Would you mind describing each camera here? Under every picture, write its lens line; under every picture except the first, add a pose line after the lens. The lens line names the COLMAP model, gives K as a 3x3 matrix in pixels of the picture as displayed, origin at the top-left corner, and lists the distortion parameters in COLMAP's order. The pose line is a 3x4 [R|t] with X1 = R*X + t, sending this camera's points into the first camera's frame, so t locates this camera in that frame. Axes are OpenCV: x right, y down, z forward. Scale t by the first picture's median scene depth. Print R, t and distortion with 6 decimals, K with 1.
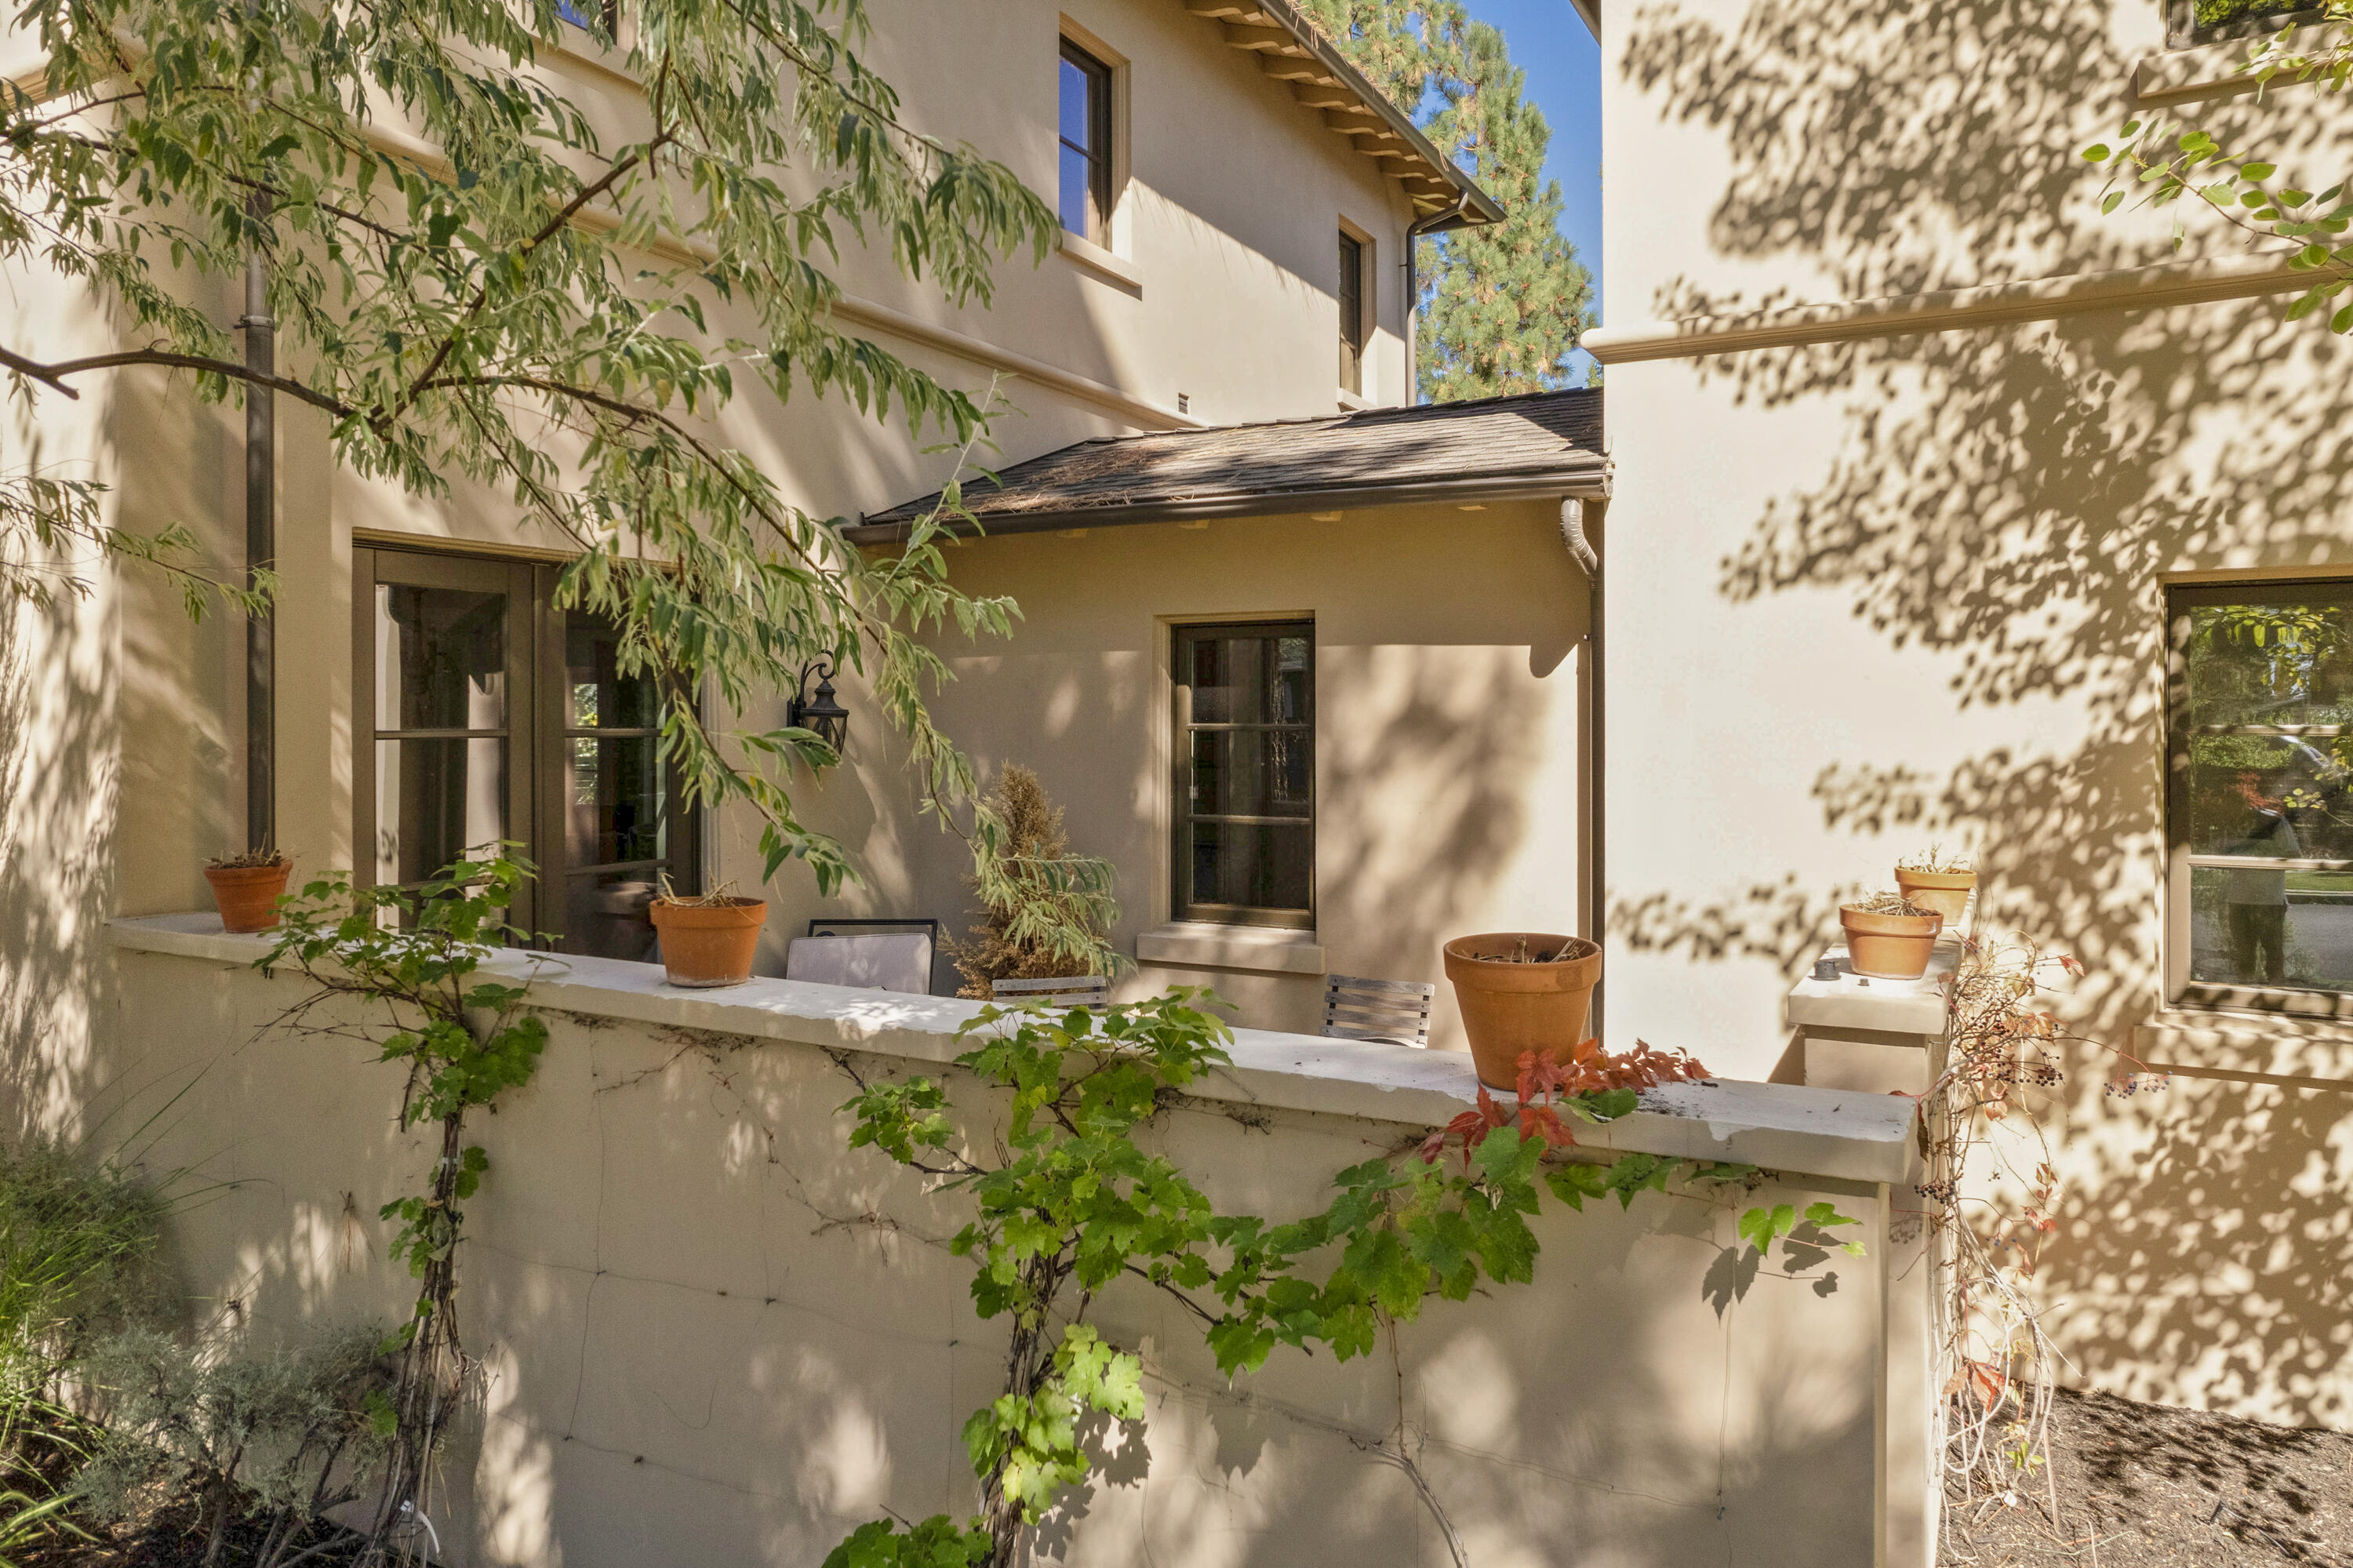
lens RADIAL K [[1495.1, 0, 1193.1], [0, 1495.1, 784.5], [0, 0, 1]] dist [-0.068096, 0.050940]
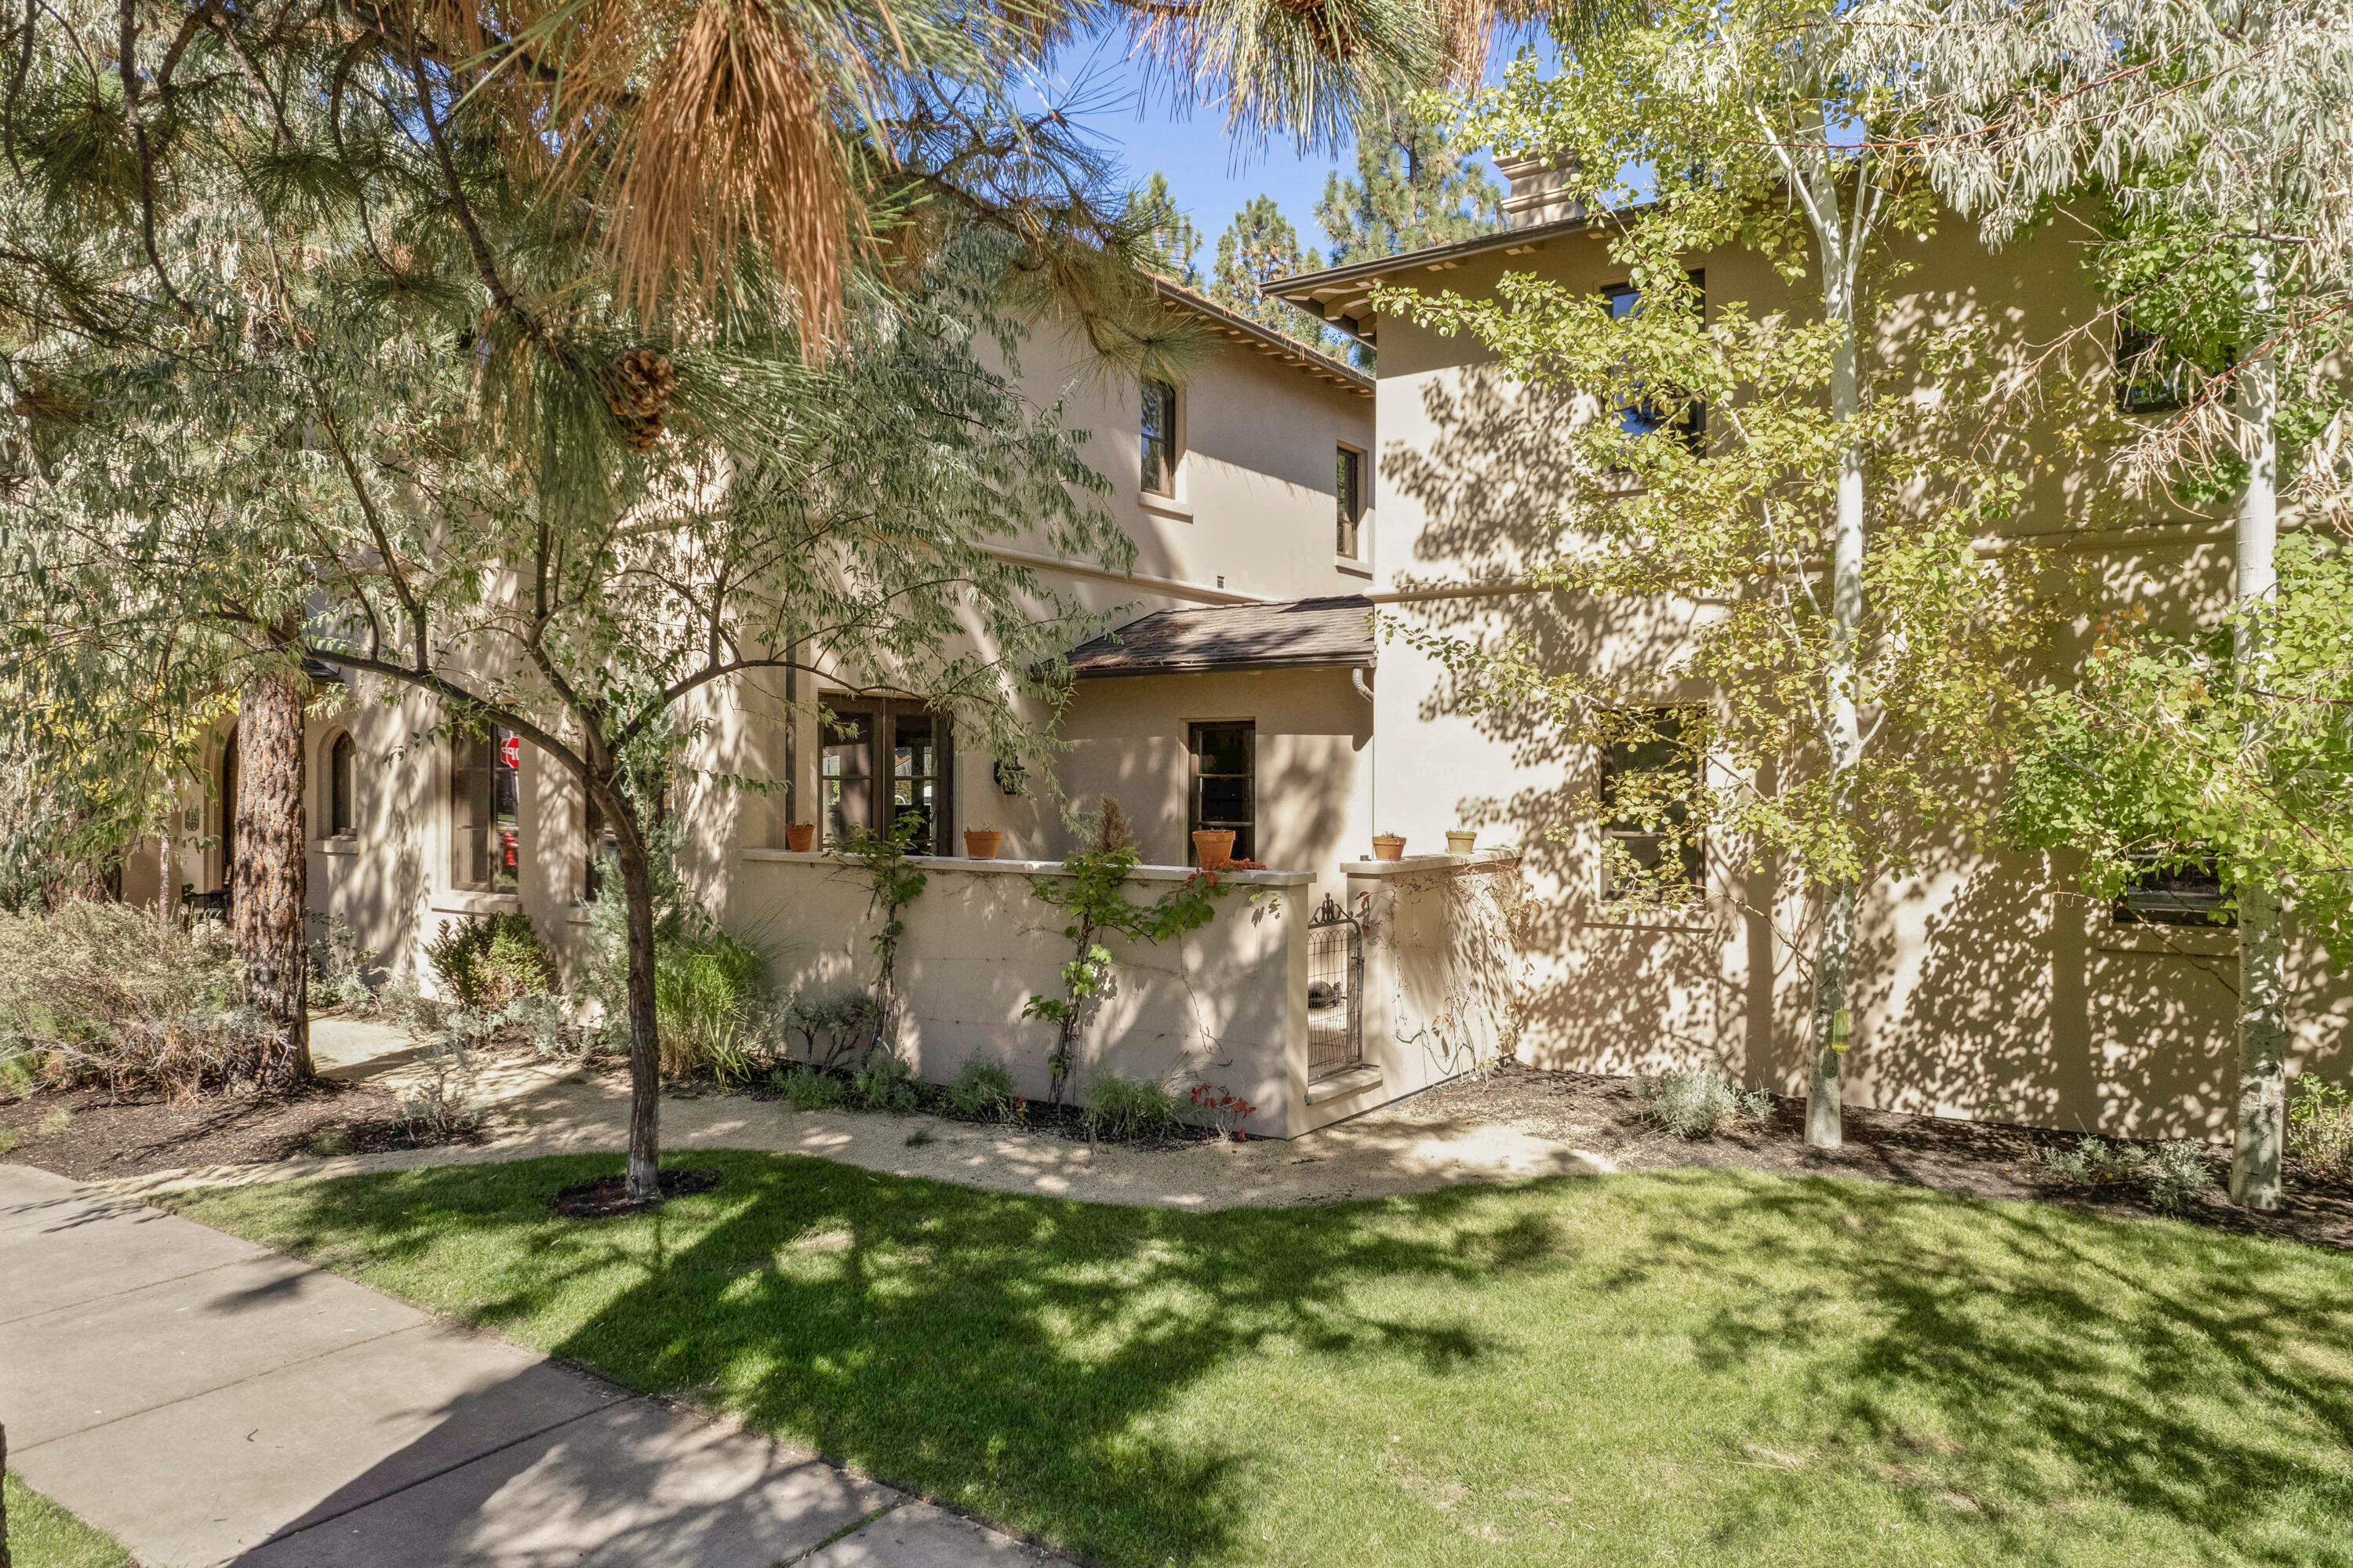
lens RADIAL K [[1555.7, 0, 1184.6], [0, 1555.7, 766.8], [0, 0, 1]] dist [-0.027045, -0.000499]
pose [[0.993666, -0.002407, -0.112351, 0.293115], [-0.002944, 0.998870, -0.047437, 0.060690], [0.112338, 0.047468, 0.992536, -1.394467]]
